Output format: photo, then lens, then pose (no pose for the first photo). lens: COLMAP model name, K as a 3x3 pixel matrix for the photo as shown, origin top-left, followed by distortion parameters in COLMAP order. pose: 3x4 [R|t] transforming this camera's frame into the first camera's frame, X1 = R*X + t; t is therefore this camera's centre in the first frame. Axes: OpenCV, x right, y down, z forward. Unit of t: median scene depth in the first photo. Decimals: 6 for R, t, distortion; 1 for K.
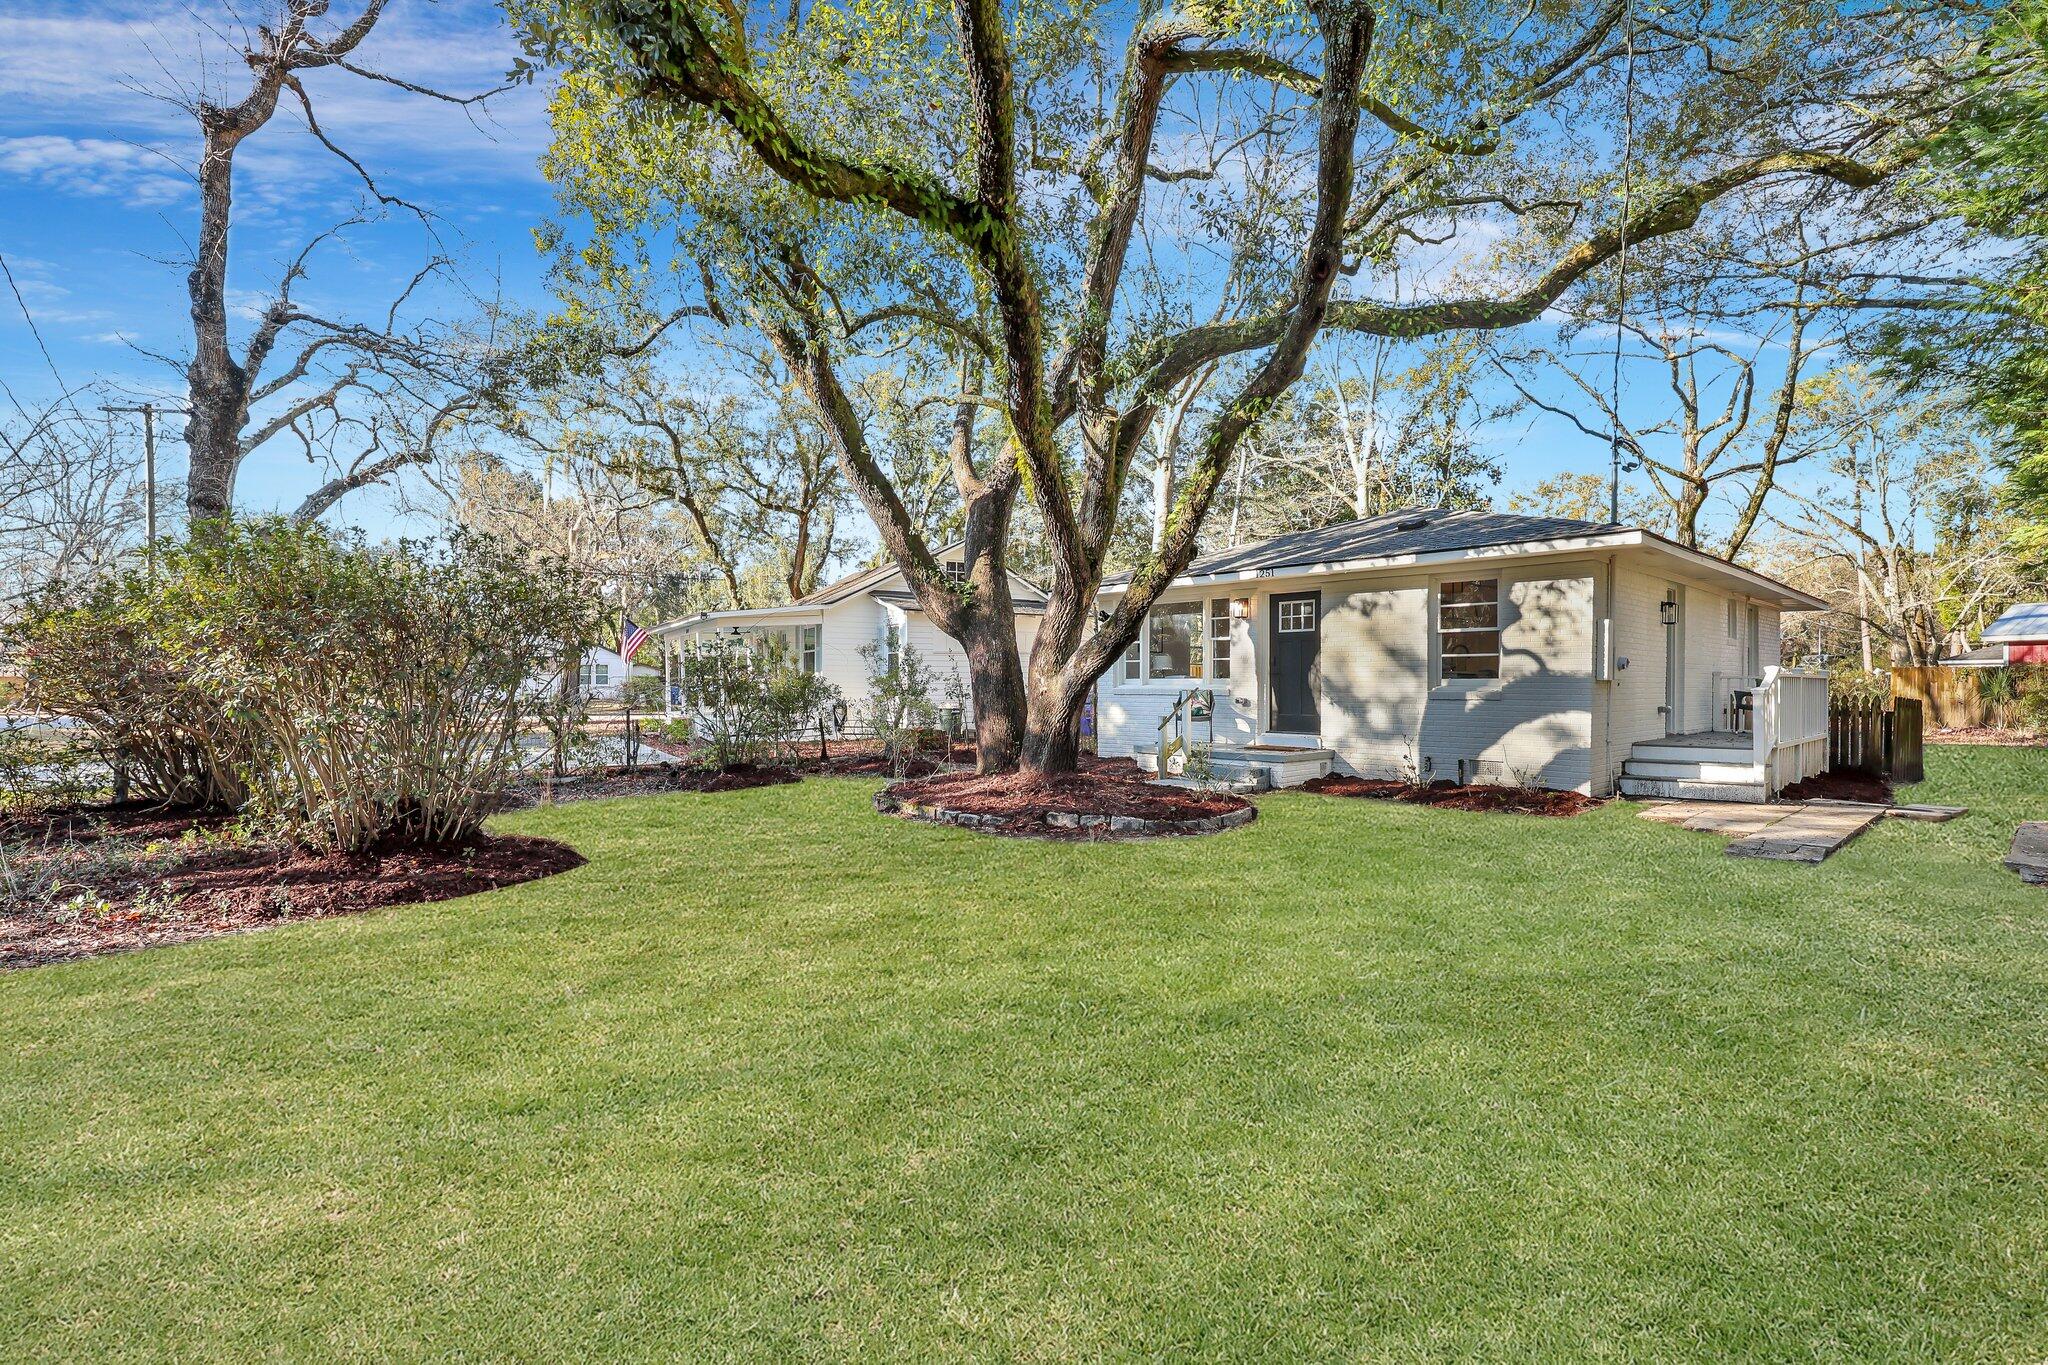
lens RADIAL K [[929.9, 0, 1006.3], [0, 929.9, 696.0], [0, 0, 1]] dist [0.002901, 0.000329]
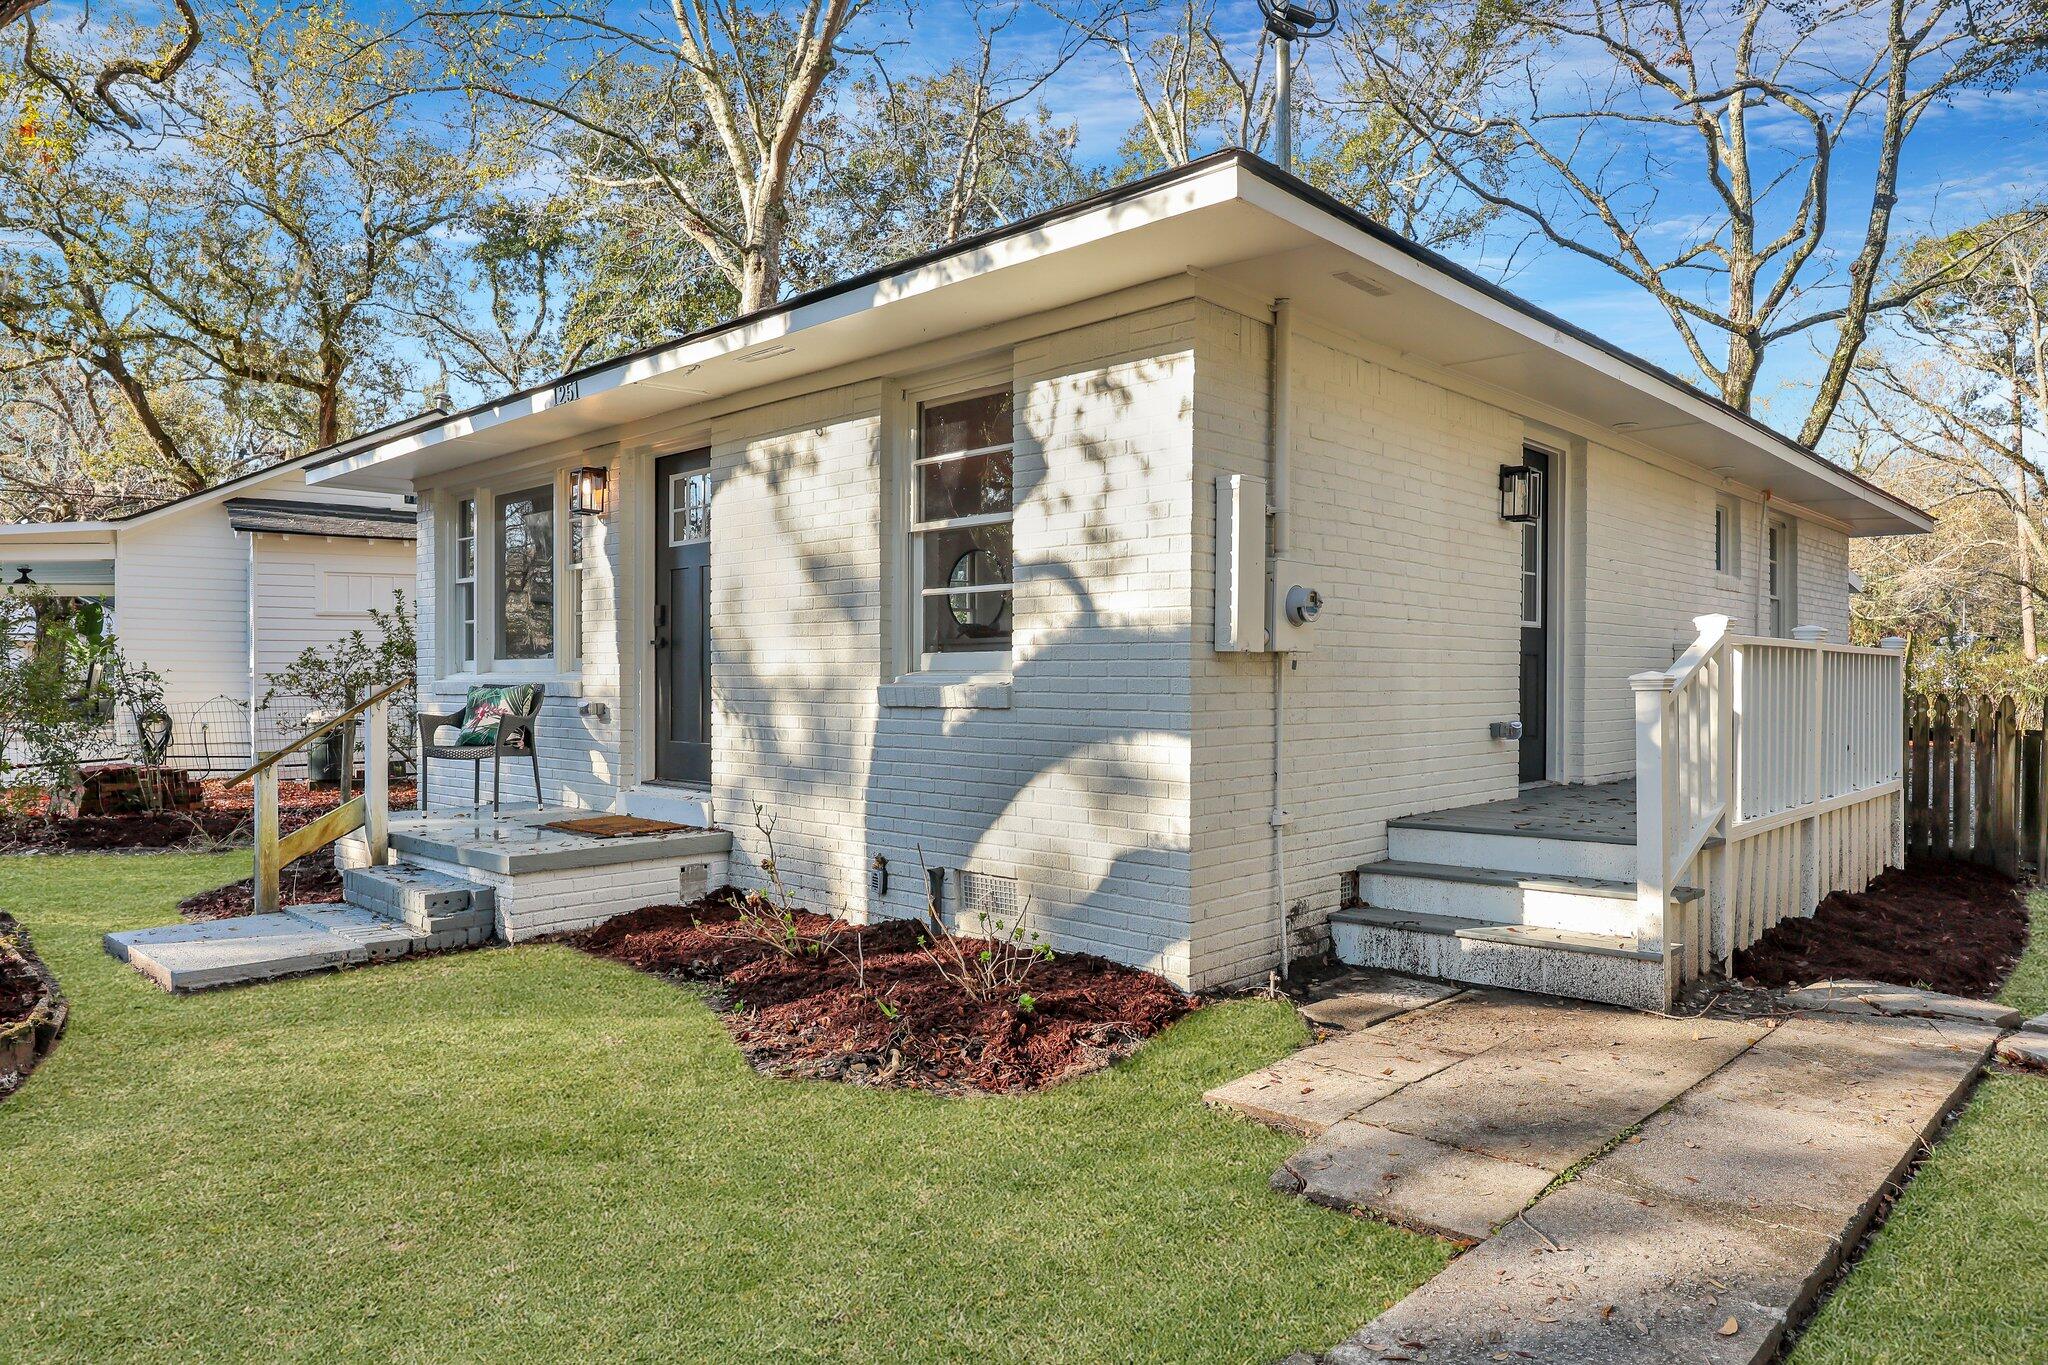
lens RADIAL K [[1277.5, 0, 1015.5], [0, 1277.5, 692.0], [0, 0, 1]] dist [-0.001057, -0.001344]
pose [[0.997696, 0.000606, 0.067841, 0.417420], [-0.000158, 0.999978, -0.006610, 0.001654], [-0.067843, 0.006584, 0.997674, 0.421797]]
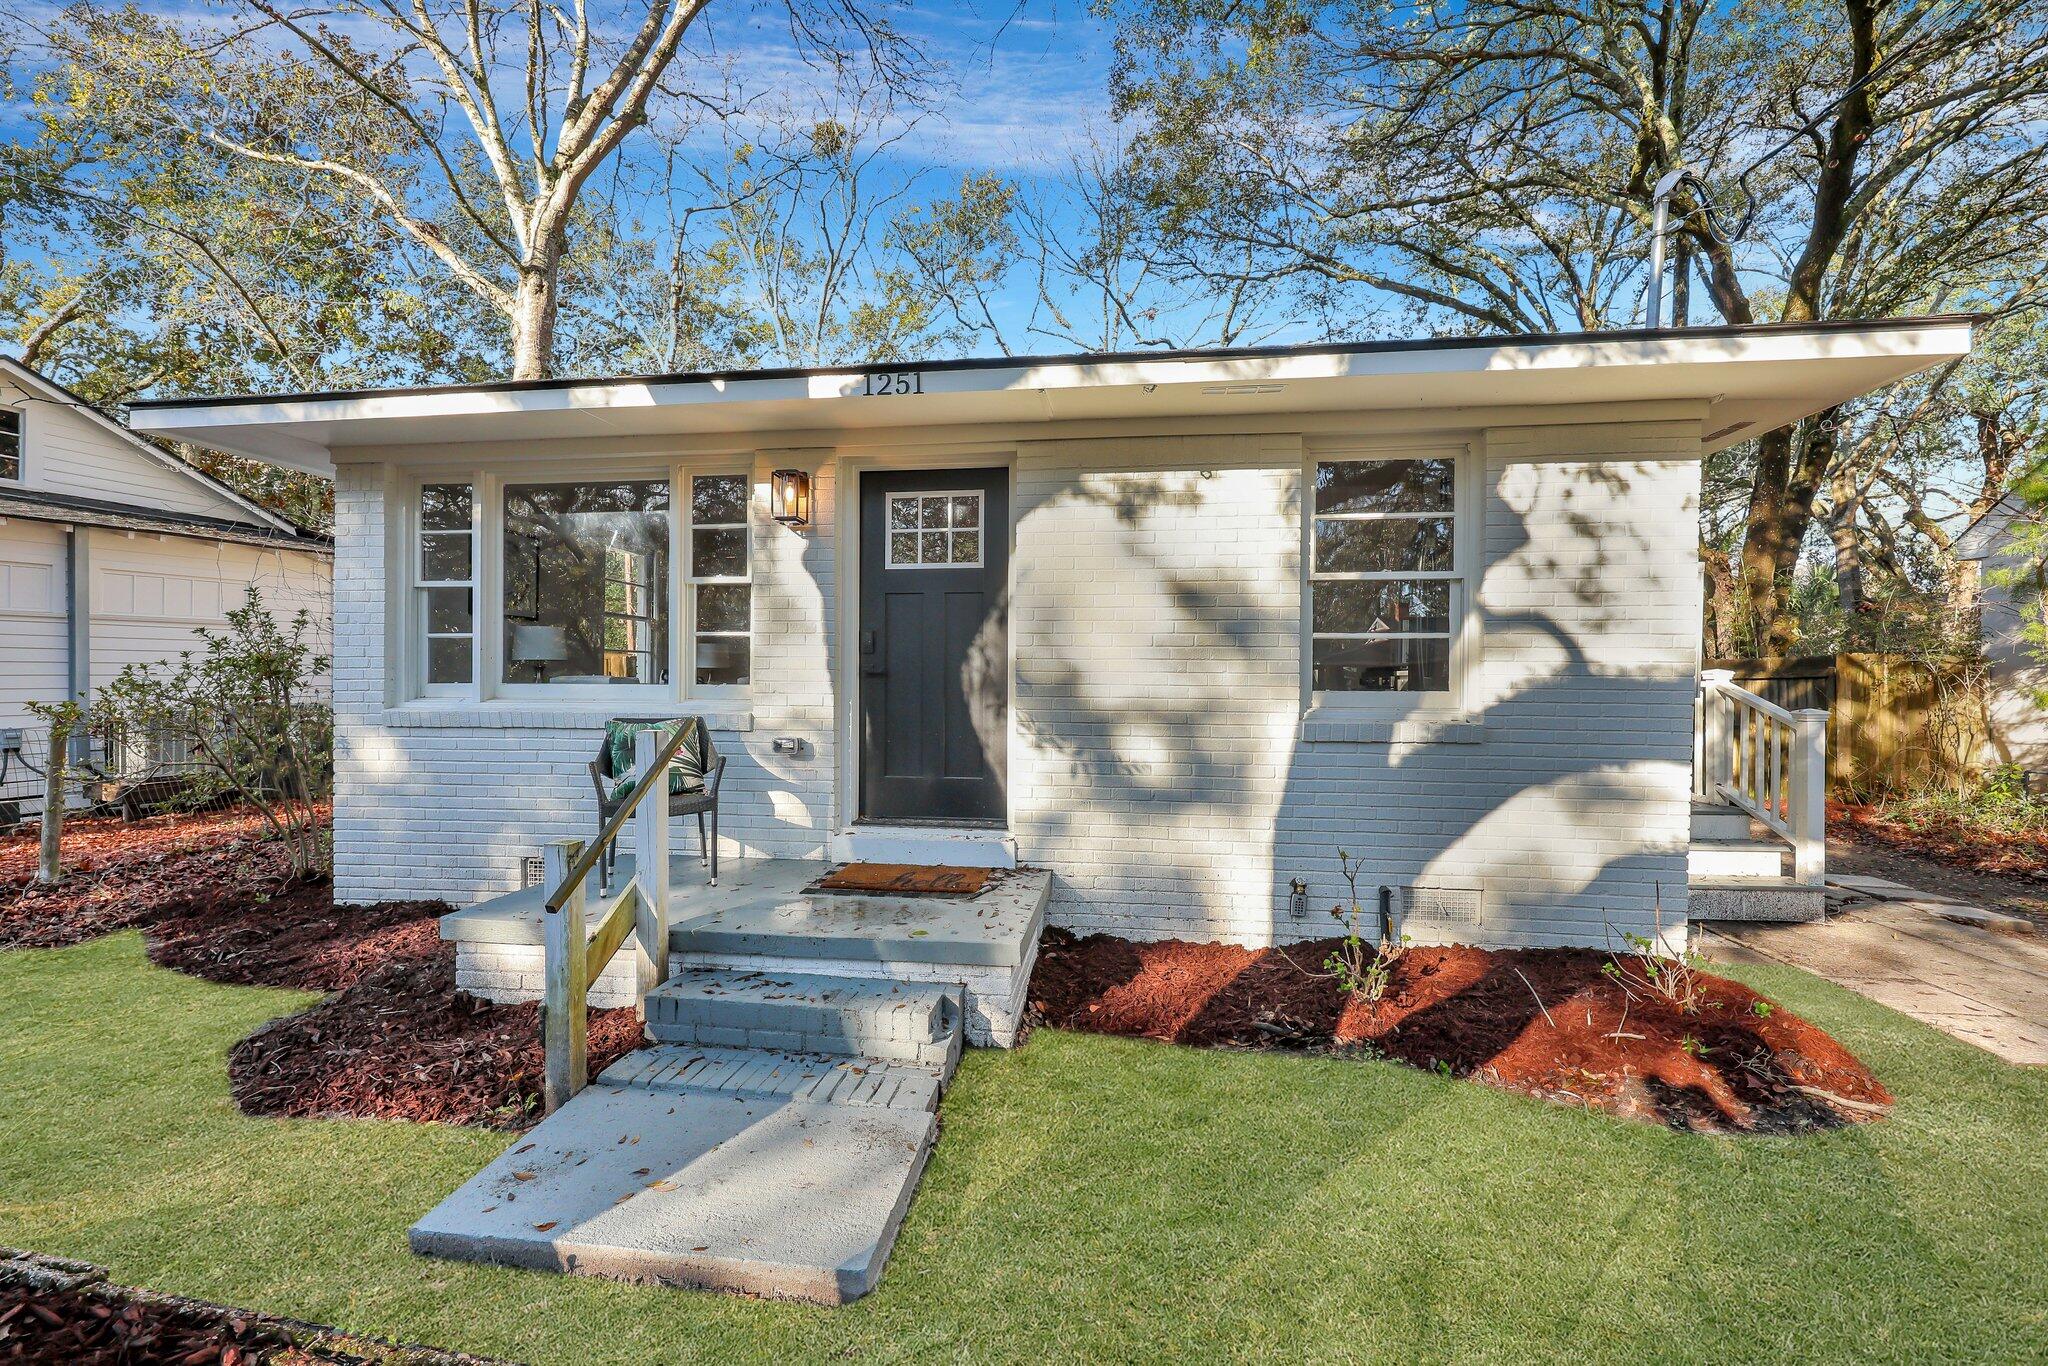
lens RADIAL K [[856.1, 0, 1020.7], [0, 856.1, 682.1], [0, 0, 1]] dist [0.003451, -0.000050]
pose [[0.767261, 0.003812, 0.641324, 0.108371], [0.007649, 0.999857, -0.015095, -0.014380], [-0.641290, 0.016487, 0.767122, 0.699351]]
